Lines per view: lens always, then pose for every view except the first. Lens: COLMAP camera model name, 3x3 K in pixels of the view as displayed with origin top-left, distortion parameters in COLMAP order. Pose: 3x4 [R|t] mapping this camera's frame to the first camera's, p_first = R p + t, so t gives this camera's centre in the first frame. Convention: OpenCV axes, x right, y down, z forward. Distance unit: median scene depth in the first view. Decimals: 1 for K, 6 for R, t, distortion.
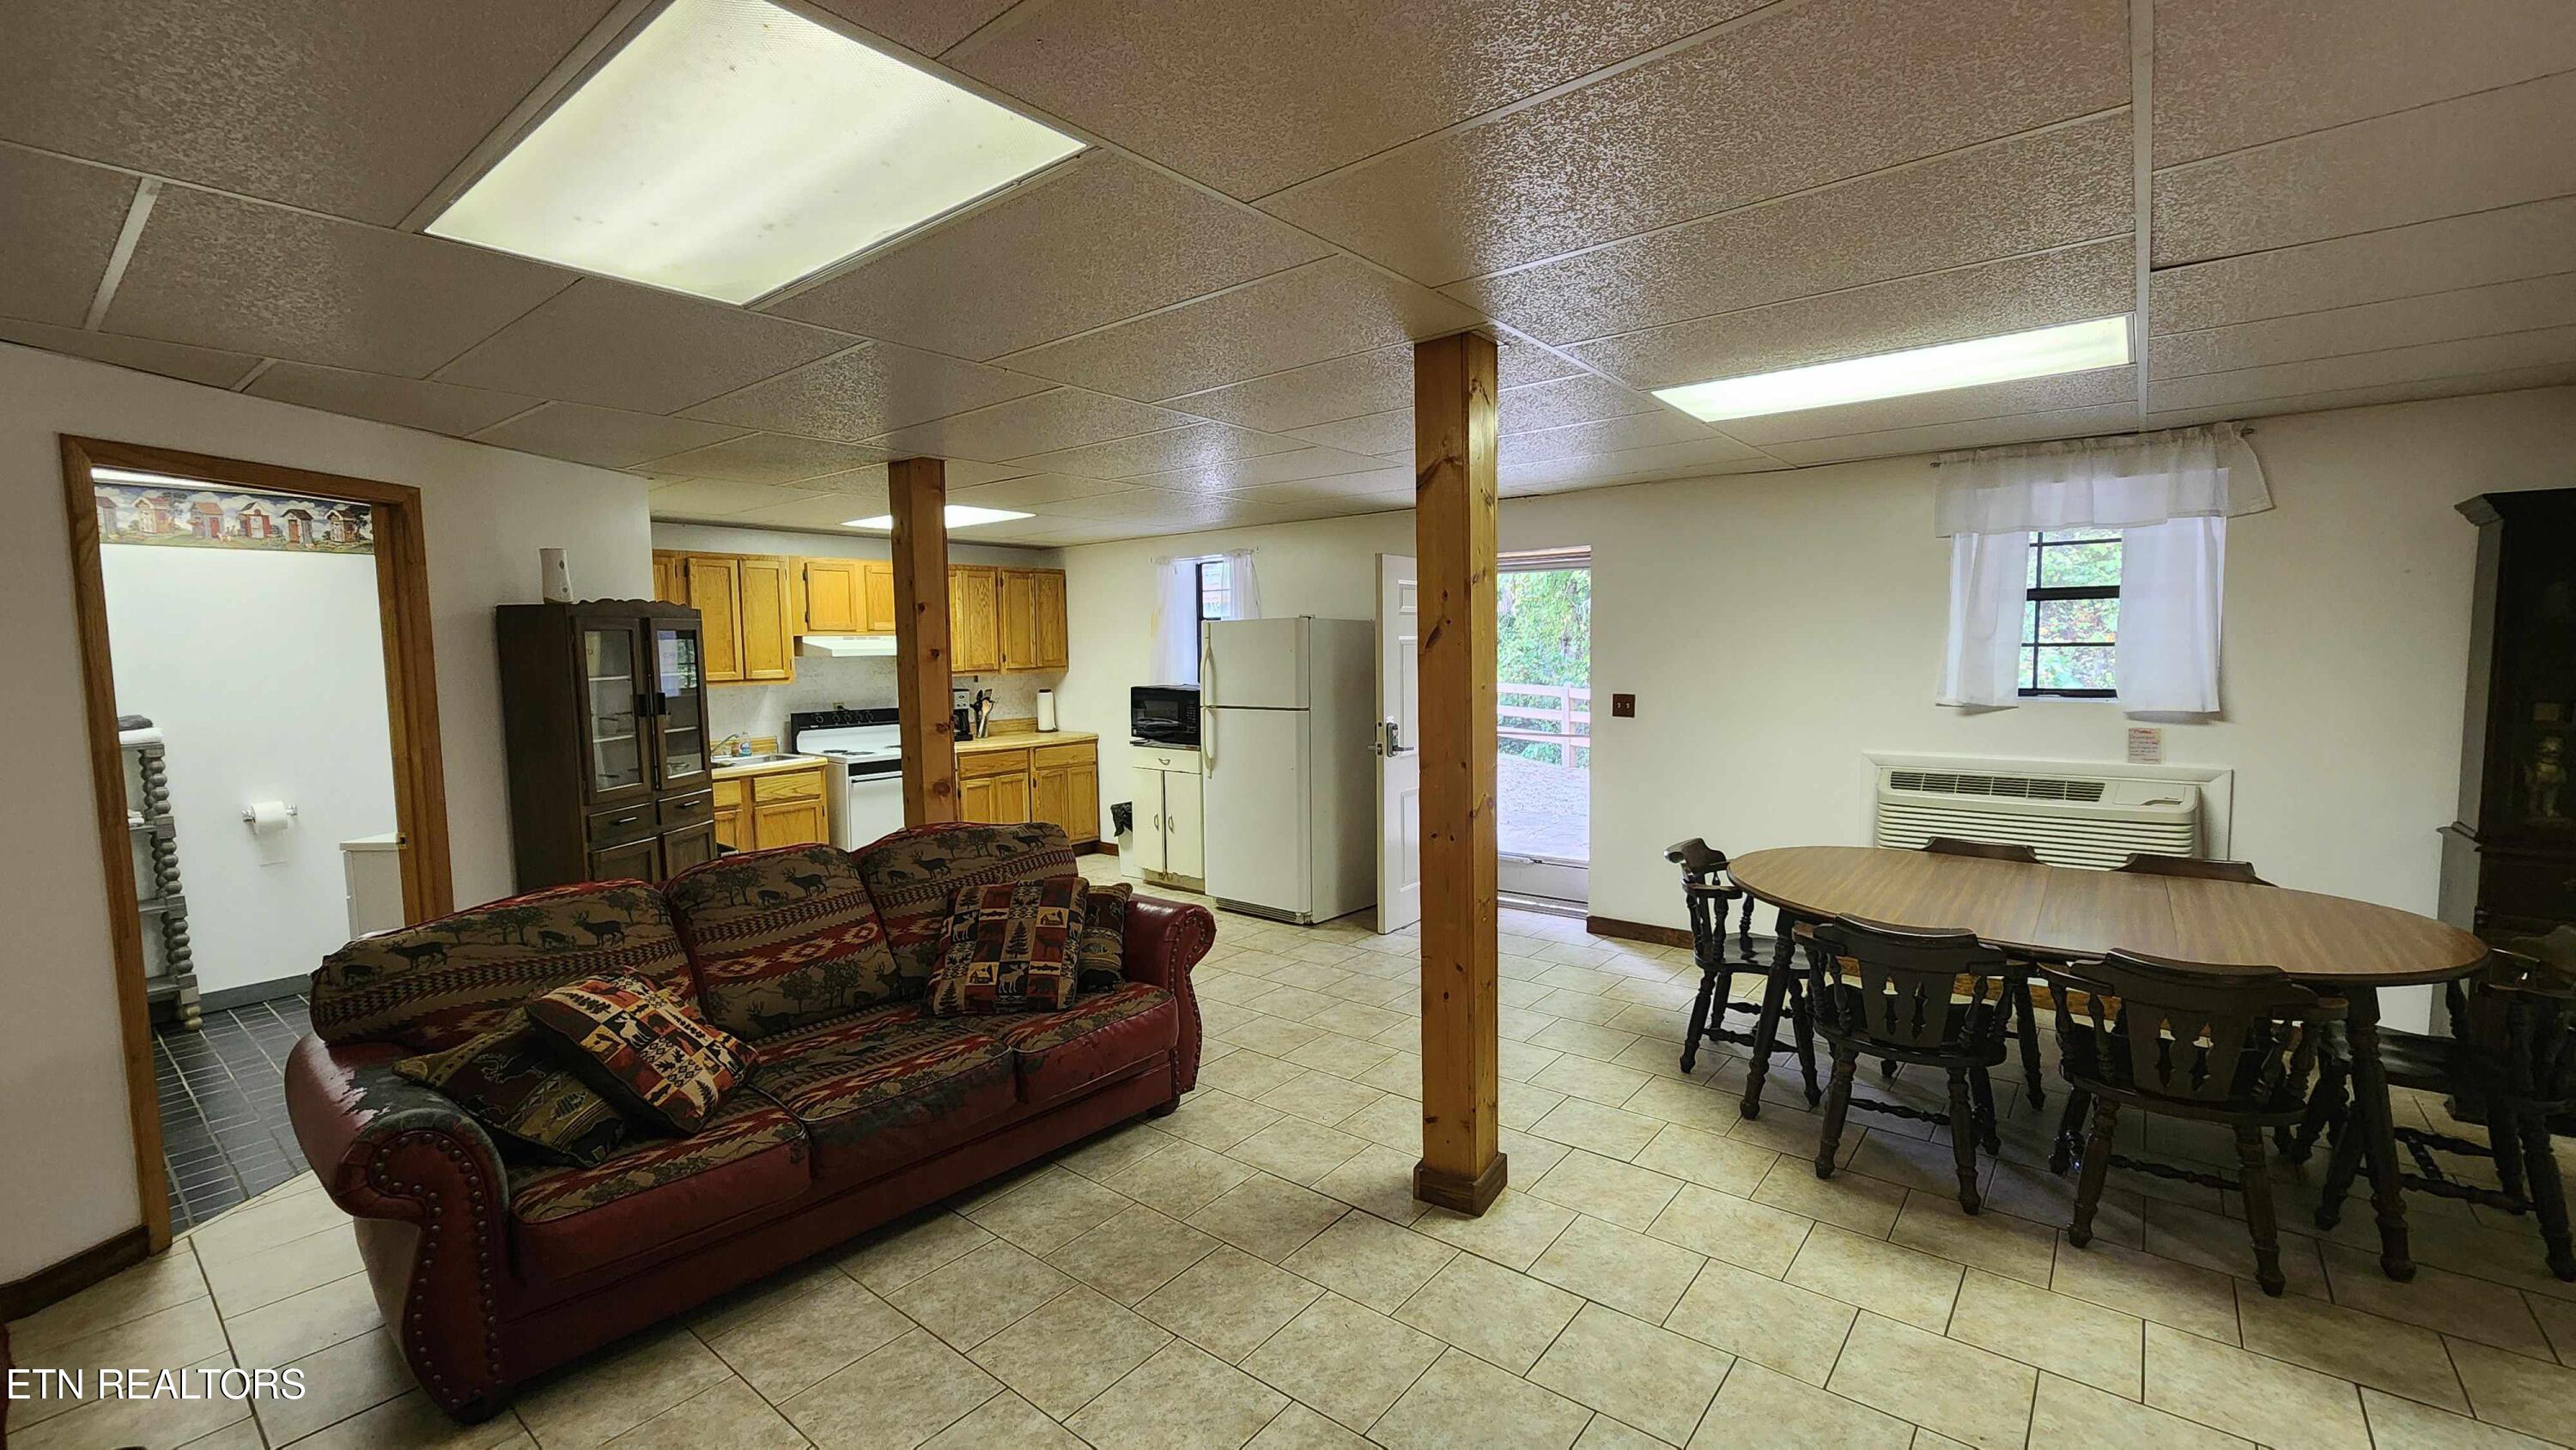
lens RADIAL K [[1057.7, 0, 1286.5], [0, 1057.7, 726.3], [0, 0, 1]] dist [0.000718, 0.000130]
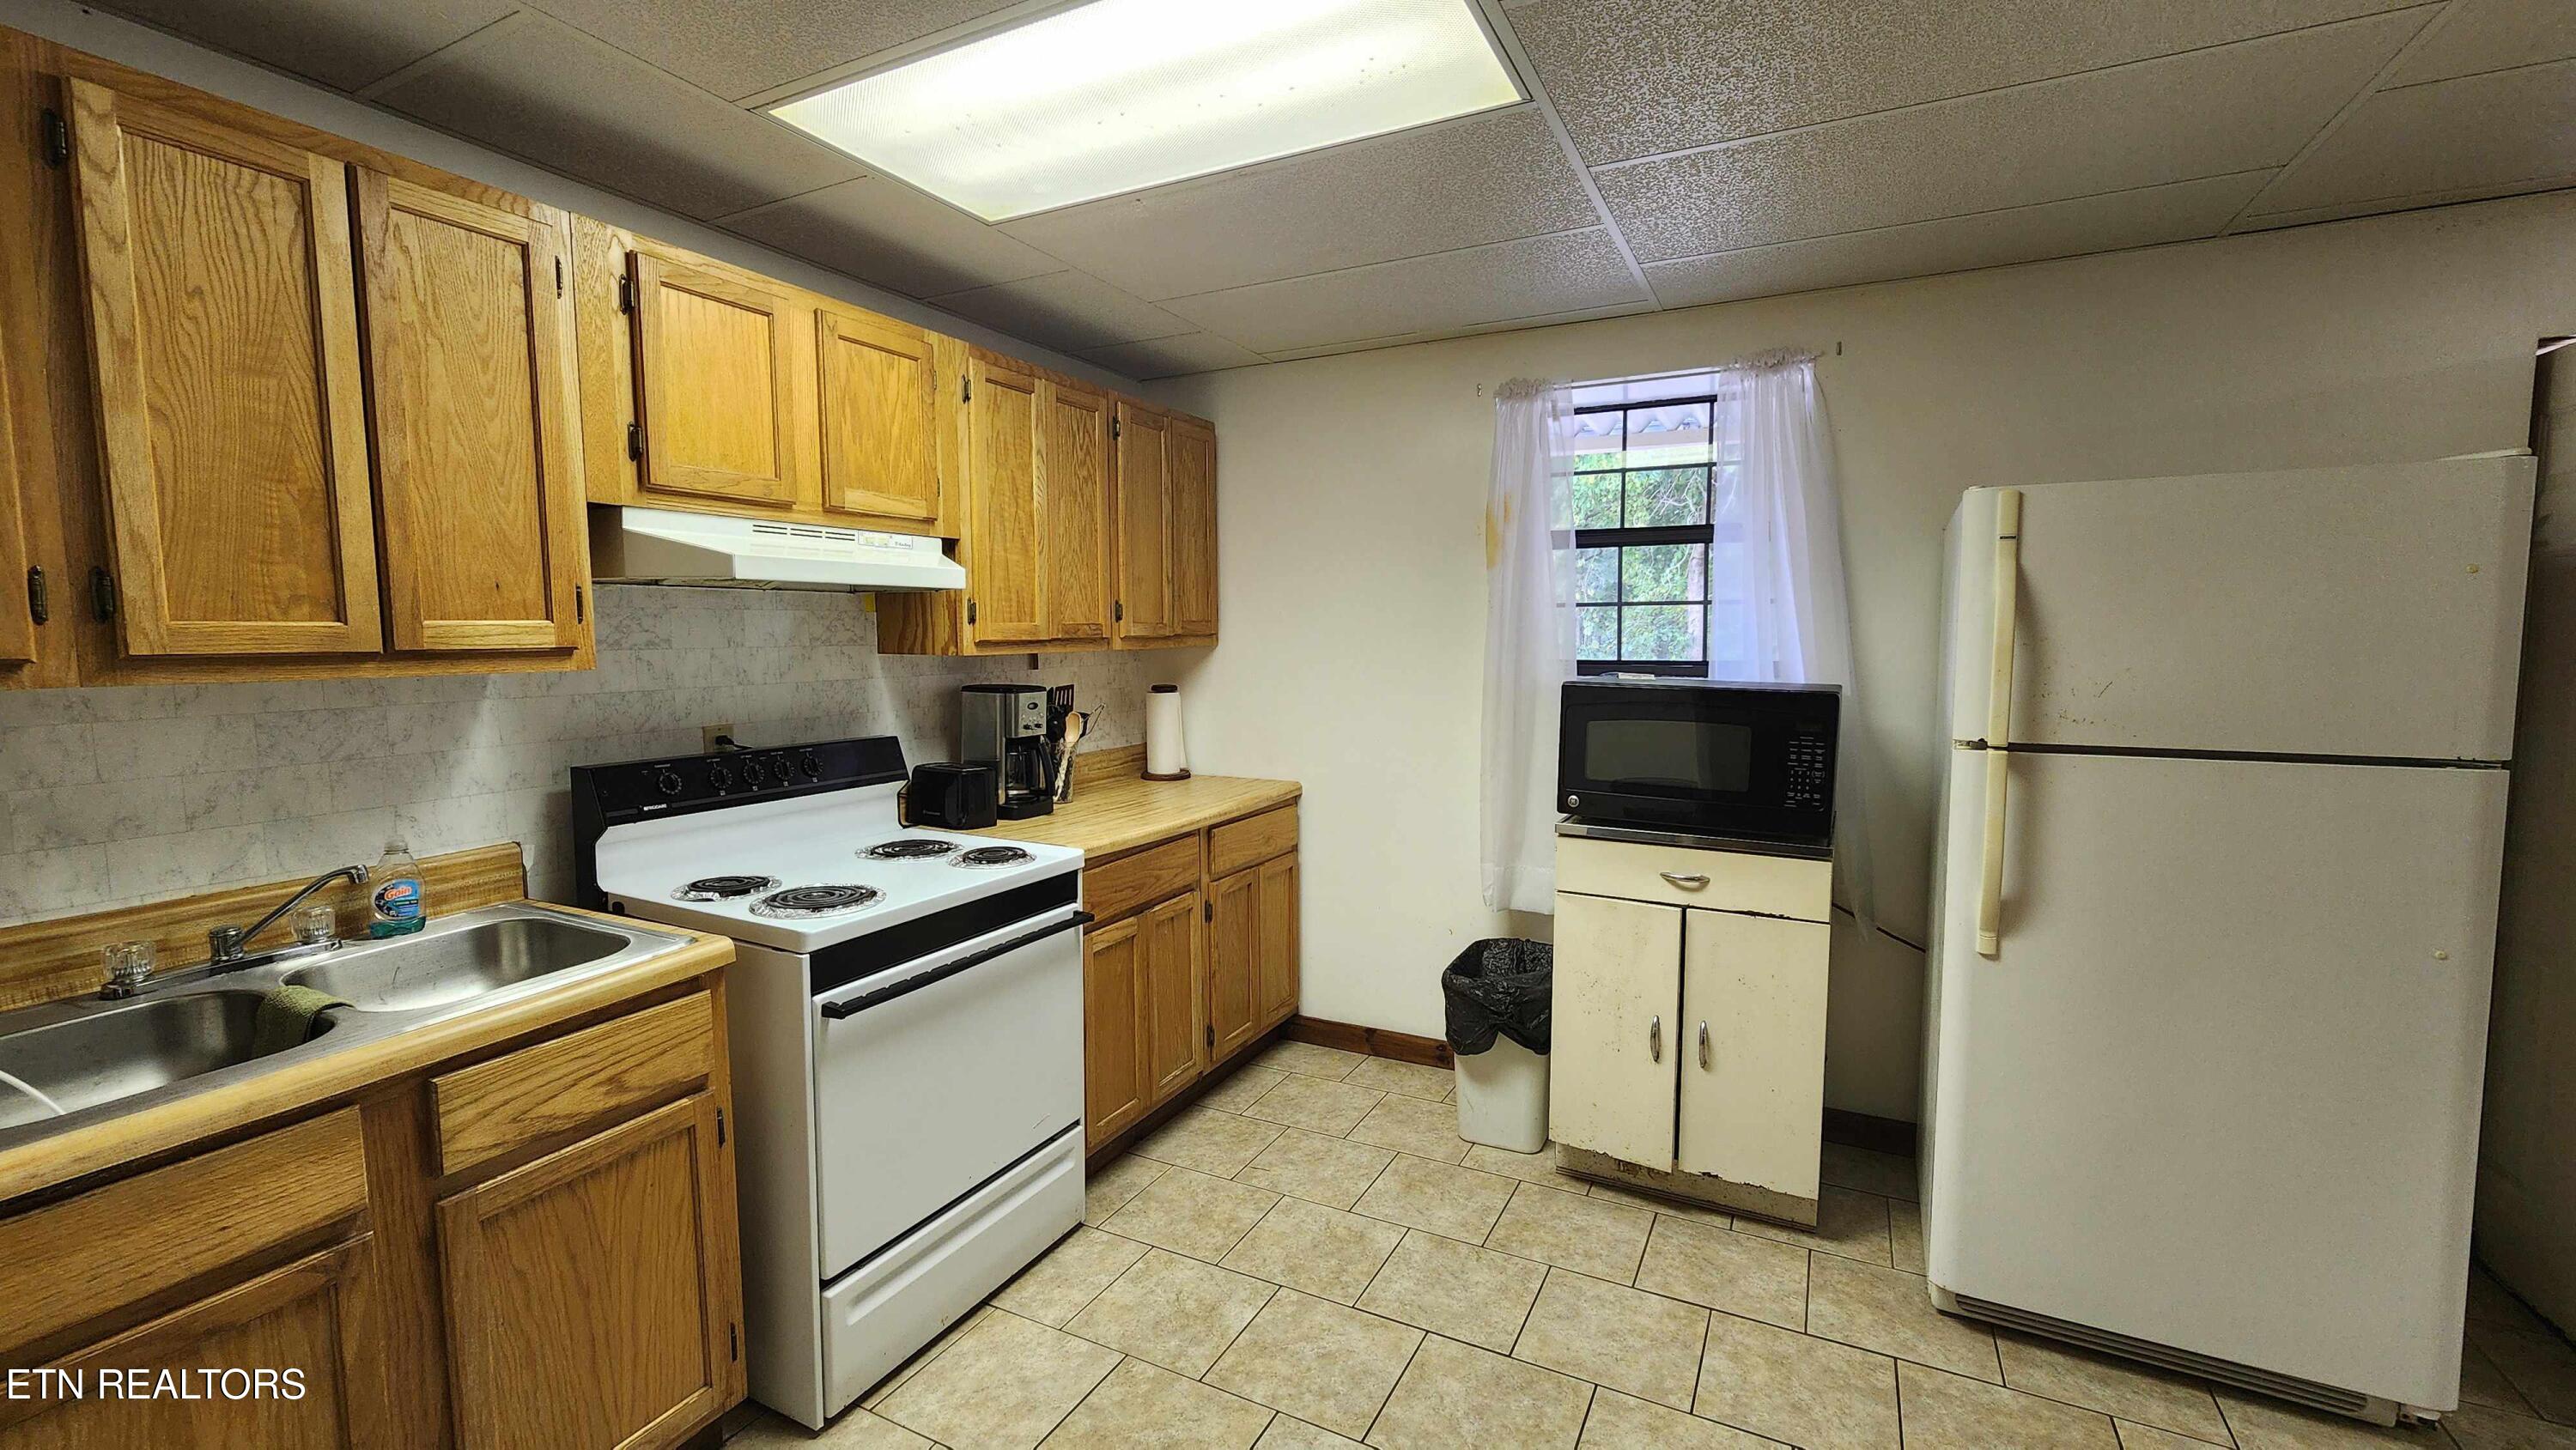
lens RADIAL K [[1057.7, 0, 1287.9], [0, 1057.7, 723.7], [0, 0, 1]] dist [0.000718, 0.000130]
pose [[0.980253, -0.005170, 0.197681, -0.326223], [0.004229, 0.999978, 0.005180, -0.025392], [-0.197703, -0.004241, 0.980253, 0.659884]]
